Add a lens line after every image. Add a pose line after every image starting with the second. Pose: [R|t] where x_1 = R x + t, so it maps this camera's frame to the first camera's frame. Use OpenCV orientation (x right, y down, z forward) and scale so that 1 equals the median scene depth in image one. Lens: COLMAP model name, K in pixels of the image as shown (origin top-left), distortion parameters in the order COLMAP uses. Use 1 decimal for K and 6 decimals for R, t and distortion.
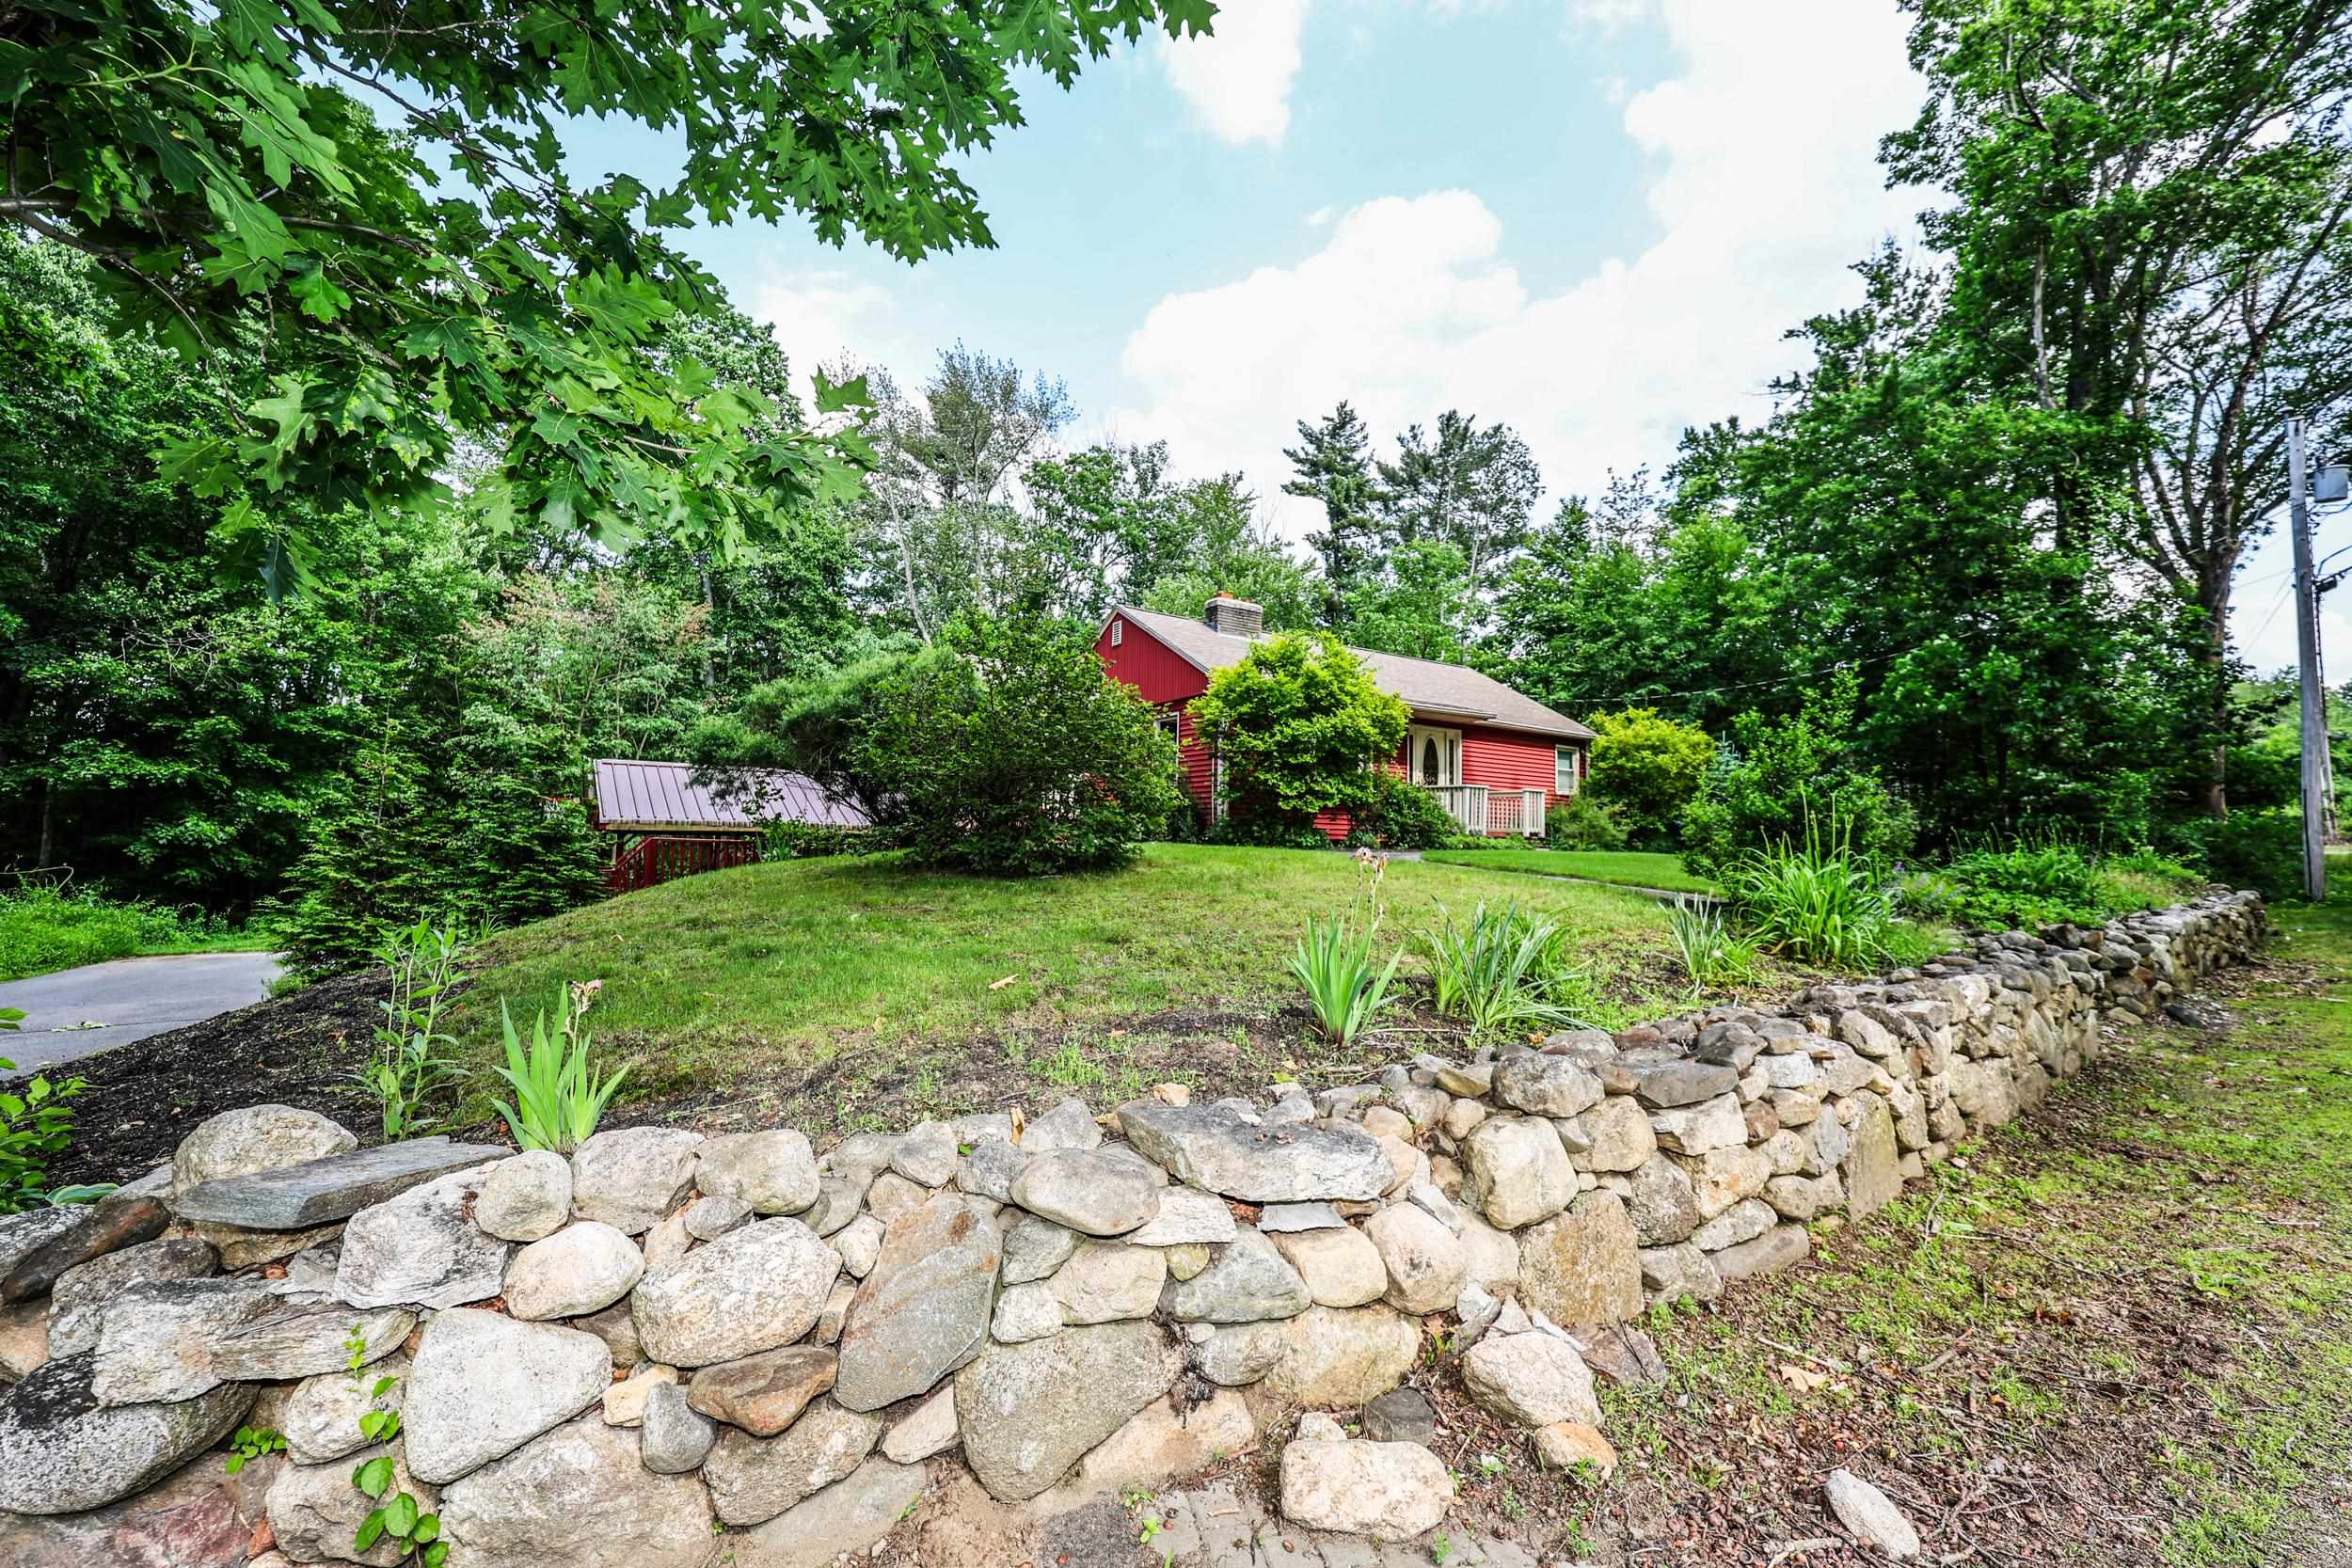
lens RADIAL K [[950.5, 0, 1199.8], [0, 950.5, 770.6], [0, 0, 1]] dist [-0.001532, -0.001243]
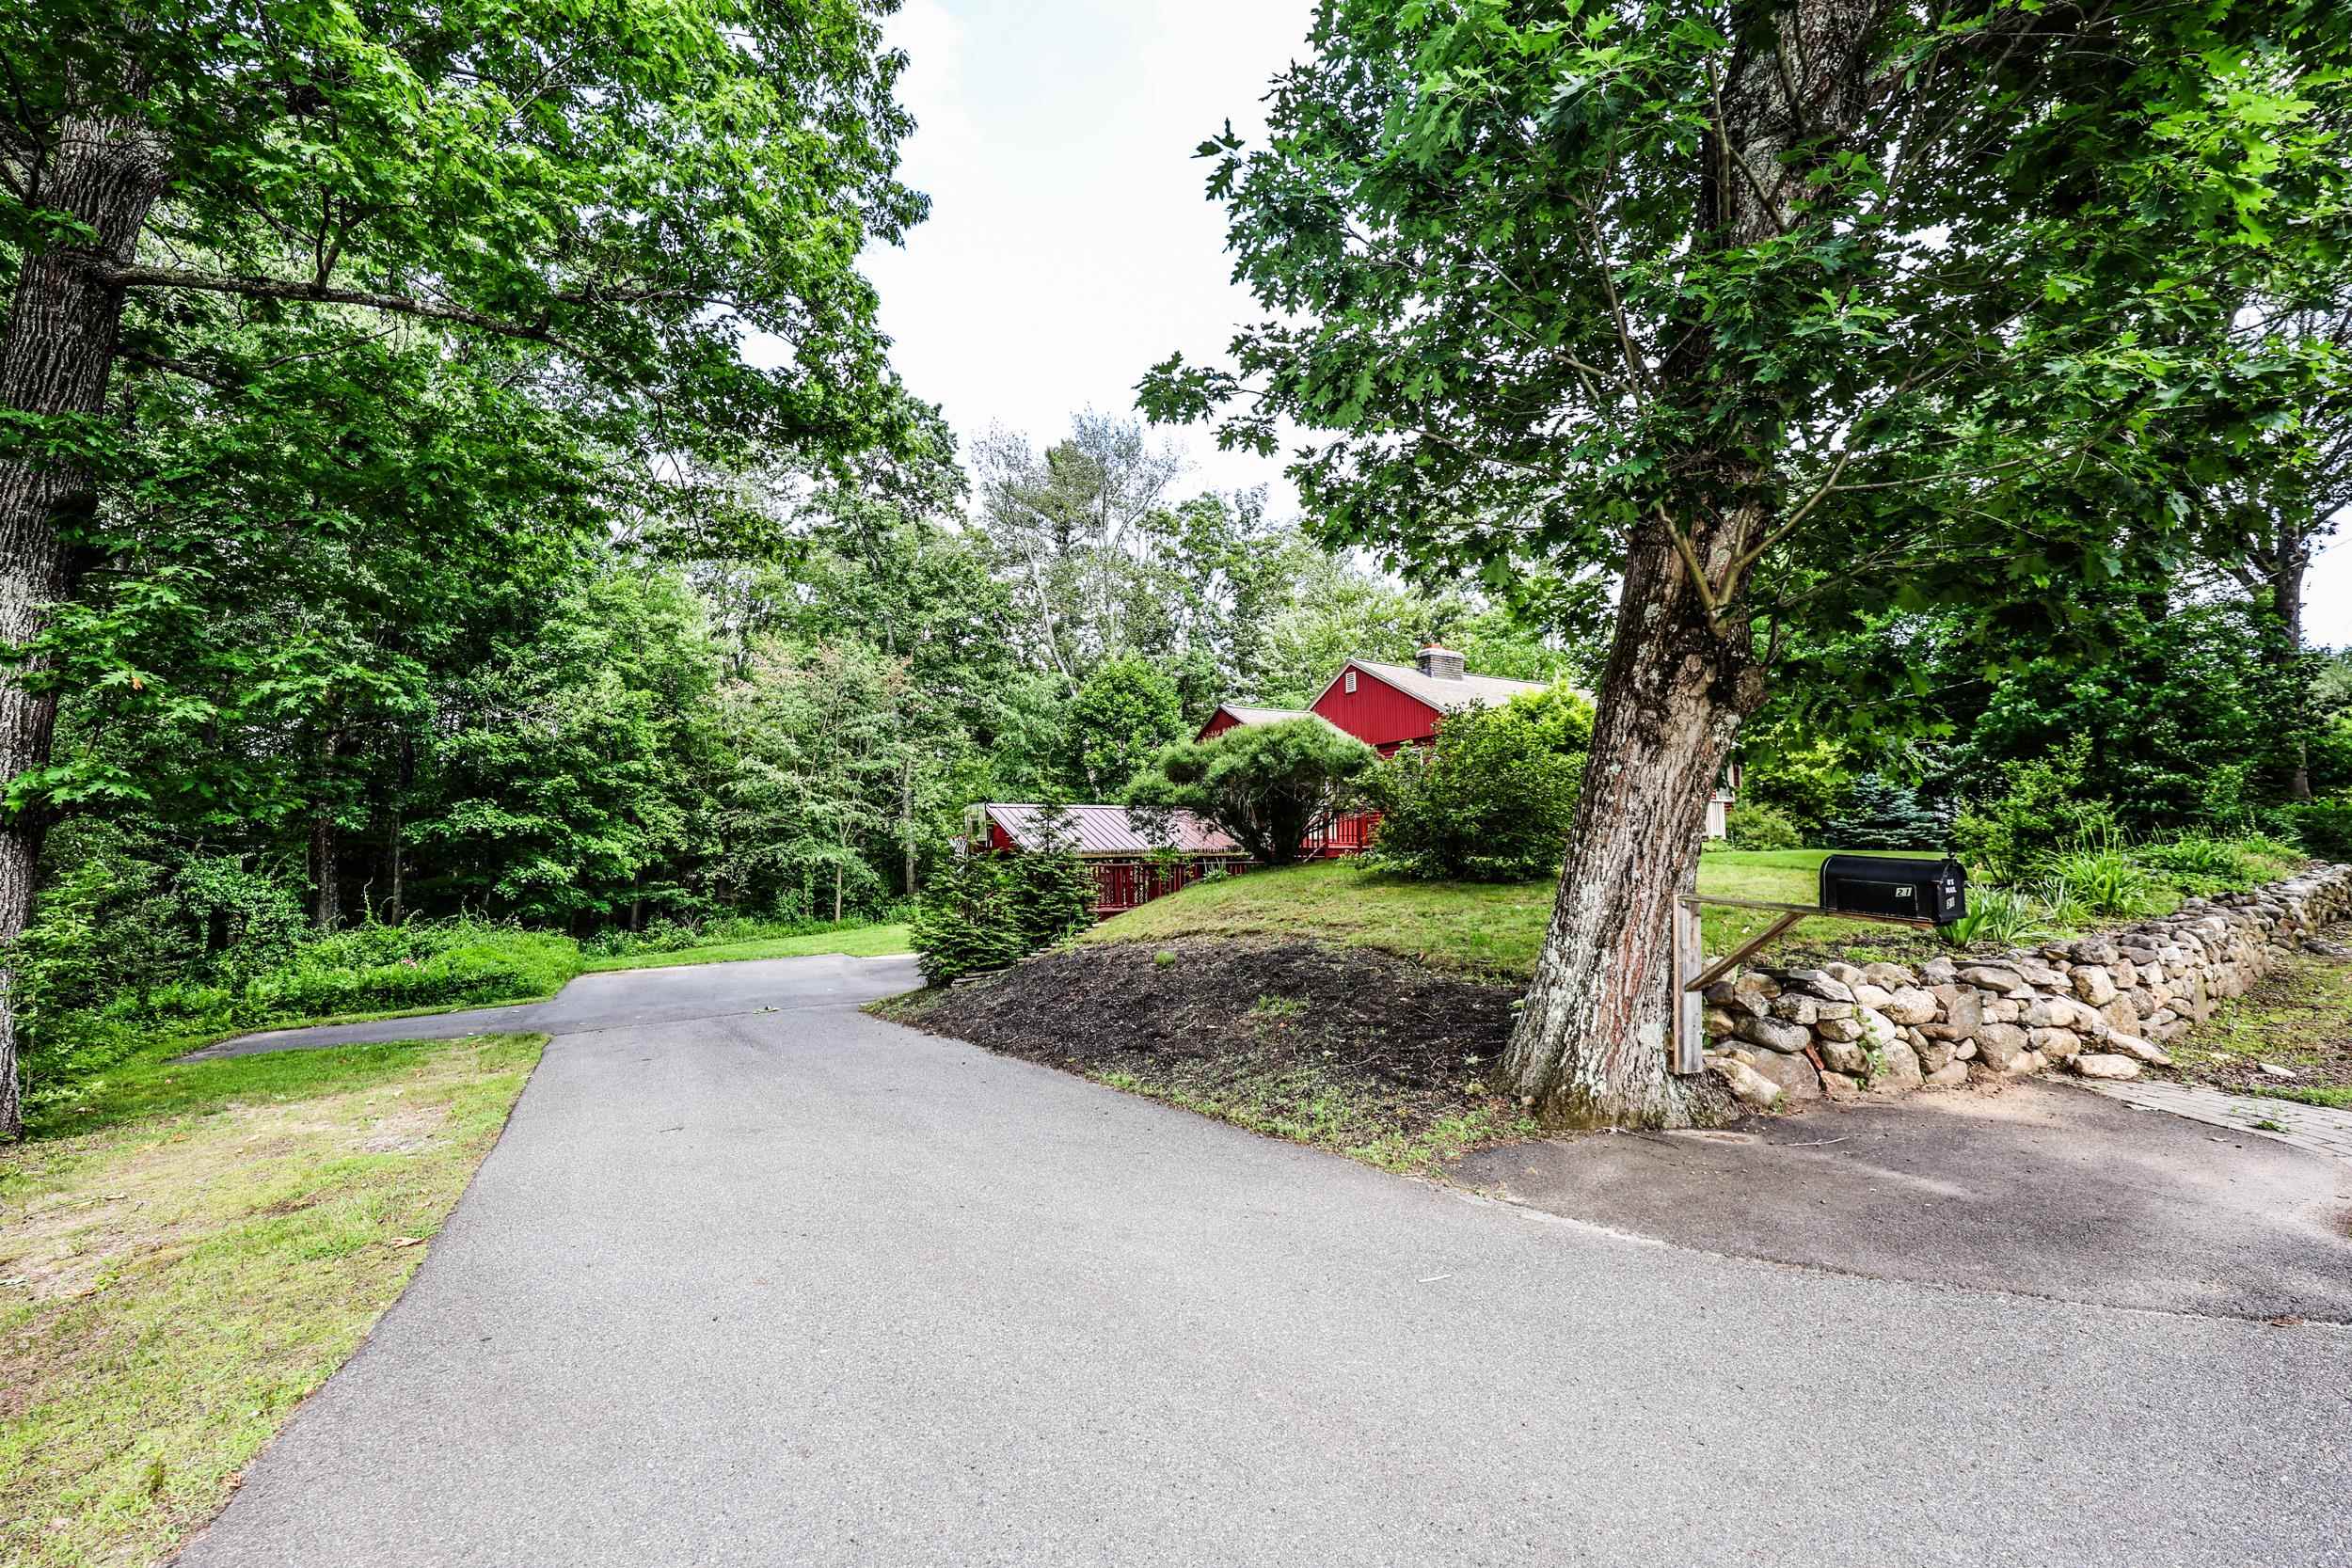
lens RADIAL K [[950.5, 0, 1182.4], [0, 950.5, 770.0], [0, 0, 1]] dist [-0.001532, -0.001243]
pose [[0.998637, -0.036722, -0.037082, -0.219809], [0.036349, 0.999282, -0.010693, -0.023770], [0.037448, 0.009331, 0.999255, -0.180209]]
